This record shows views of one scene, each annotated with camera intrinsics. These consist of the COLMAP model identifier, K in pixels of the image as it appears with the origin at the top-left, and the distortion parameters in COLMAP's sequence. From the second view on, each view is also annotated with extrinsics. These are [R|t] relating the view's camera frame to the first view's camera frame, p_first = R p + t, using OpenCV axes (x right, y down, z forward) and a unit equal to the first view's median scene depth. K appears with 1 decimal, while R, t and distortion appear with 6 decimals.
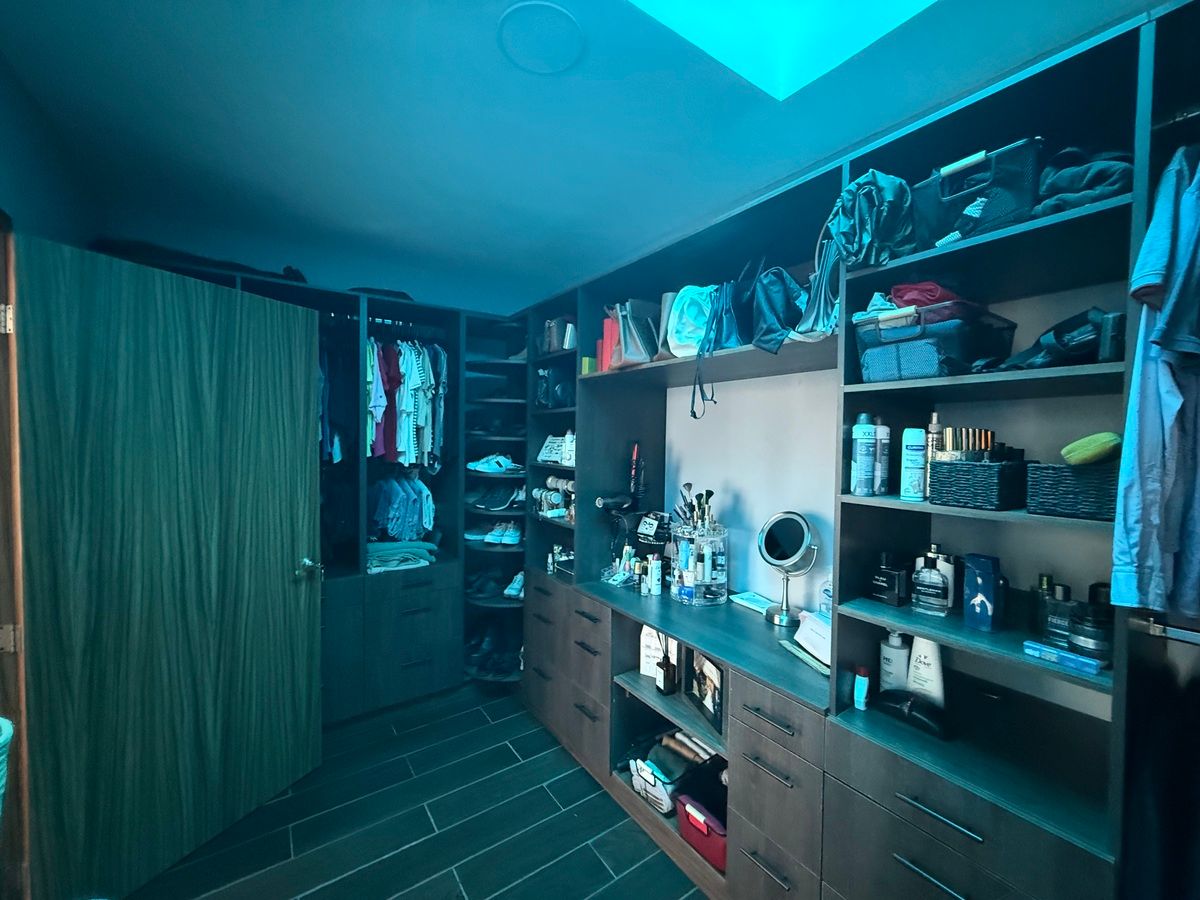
lens RADIAL K [[479.3, 0, 598.6], [0, 479.3, 449.3], [0, 0, 1]] dist [0.003258, -0.000827]
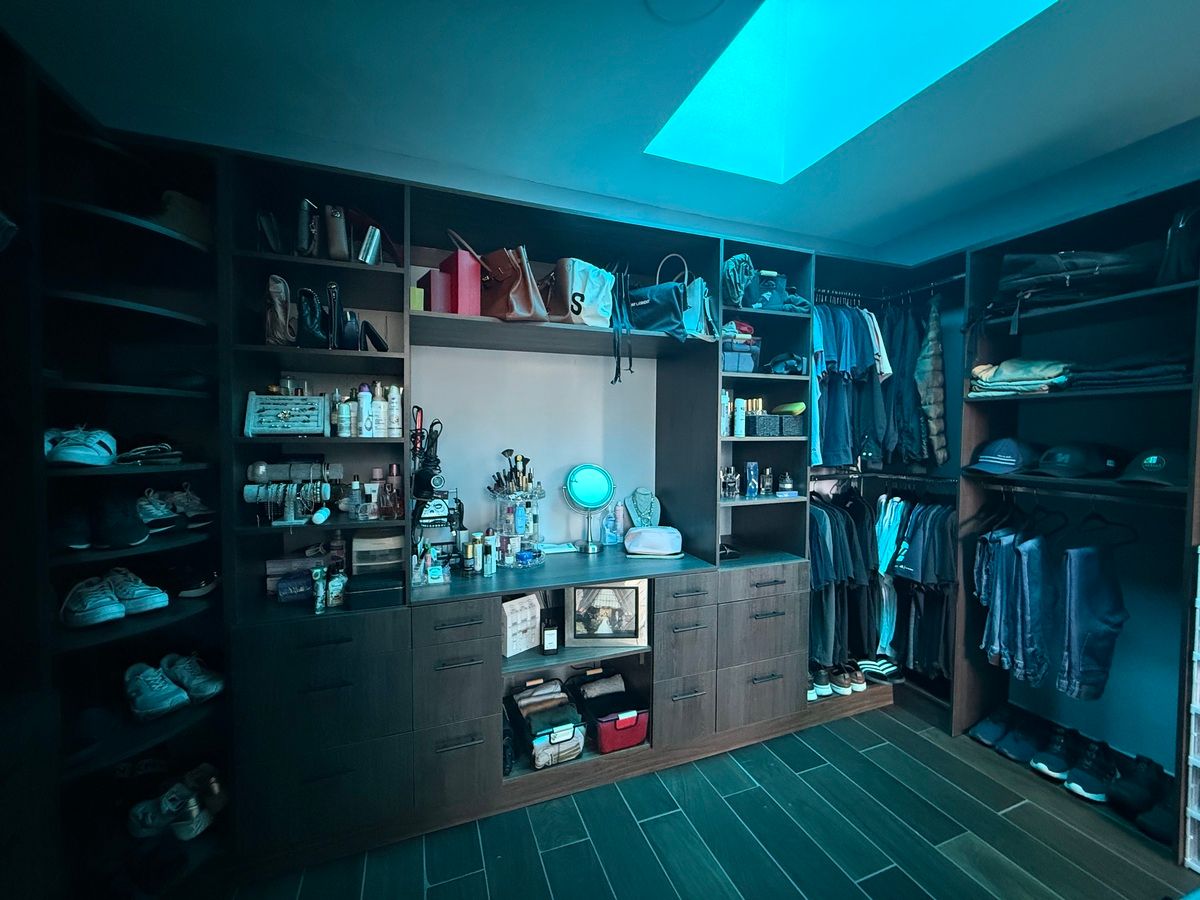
lens RADIAL K [[479.3, 0, 596.4], [0, 479.3, 451.3], [0, 0, 1]] dist [0.003258, -0.000827]
pose [[0.248022, -0.047023, 0.967613, -0.929024], [0.025877, 0.998786, 0.041905, 0.048695], [-0.968409, 0.014646, 0.248938, 0.754152]]
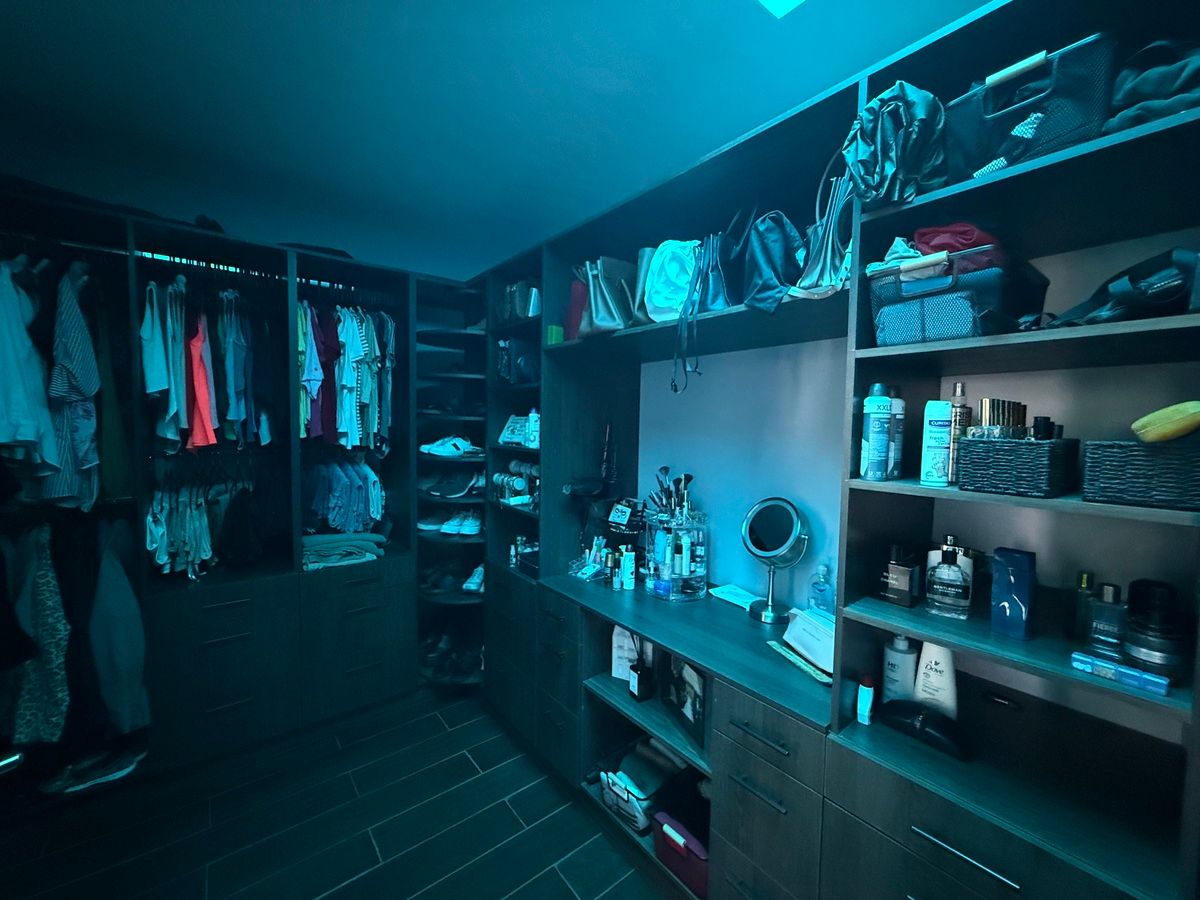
lens RADIAL K [[479.3, 0, 601.5], [0, 479.3, 448.6], [0, 0, 1]] dist [0.003258, -0.000827]
pose [[0.997604, -0.000650, 0.069186, 0.005665], [-0.001498, 0.999519, 0.030983, 0.010995], [-0.069173, -0.031013, 0.997122, 0.138118]]
